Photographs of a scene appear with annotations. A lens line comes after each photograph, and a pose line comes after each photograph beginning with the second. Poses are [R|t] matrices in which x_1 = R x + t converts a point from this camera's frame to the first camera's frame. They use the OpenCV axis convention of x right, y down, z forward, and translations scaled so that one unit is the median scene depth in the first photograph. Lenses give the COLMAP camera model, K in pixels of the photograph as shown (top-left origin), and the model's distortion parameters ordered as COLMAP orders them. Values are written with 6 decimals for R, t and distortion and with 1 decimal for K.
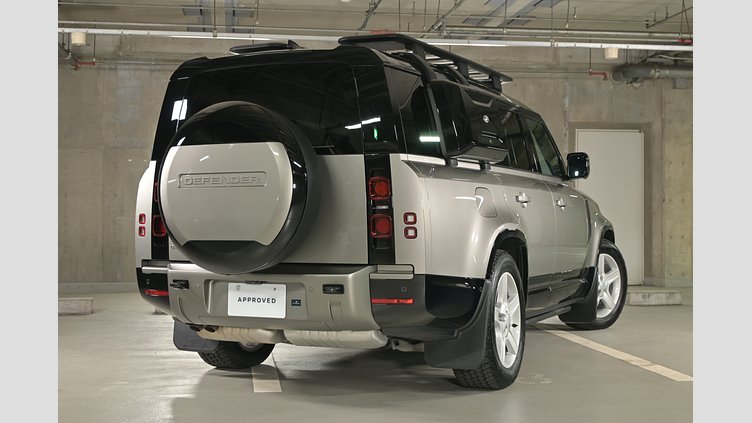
lens RADIAL K [[1039.5, 0, 387.7], [0, 1039.5, 211.9], [0, 0, 1]] dist [0.025120, 0.054299]
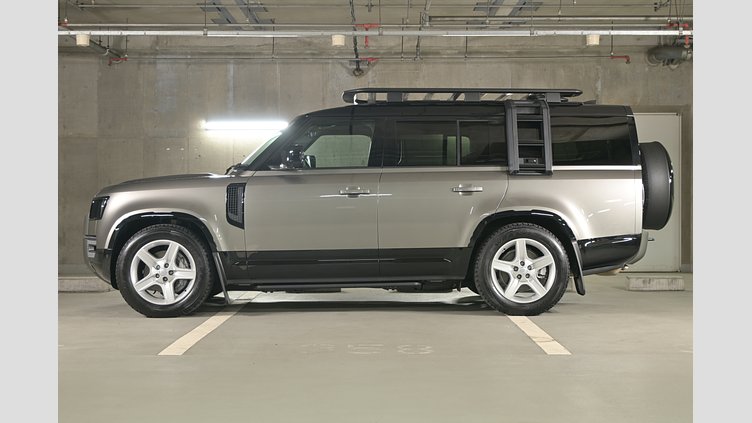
lens RADIAL K [[1110.8, 0, 376.0], [0, 1110.8, 211.5], [0, 0, 1]] dist [0.028109, 0.085118]
pose [[0.986527, 0.000255, -0.163598, 0.200862], [0.001722, 0.999927, 0.011945, 0.000930], [0.163590, -0.012066, 0.986455, -0.109941]]
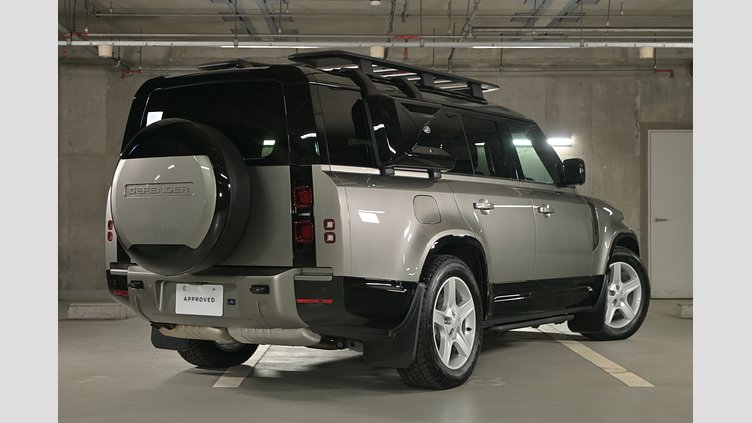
lens RADIAL K [[1178.2, 0, 376.0], [0, 1178.2, 211.5], [0, 0, 1]] dist [0.029856, 0.050753]
pose [[0.989095, -0.001350, -0.147272, 0.140836], [0.000368, 0.999978, -0.006695, 0.000534], [0.147277, 0.006567, 0.989073, -0.115457]]
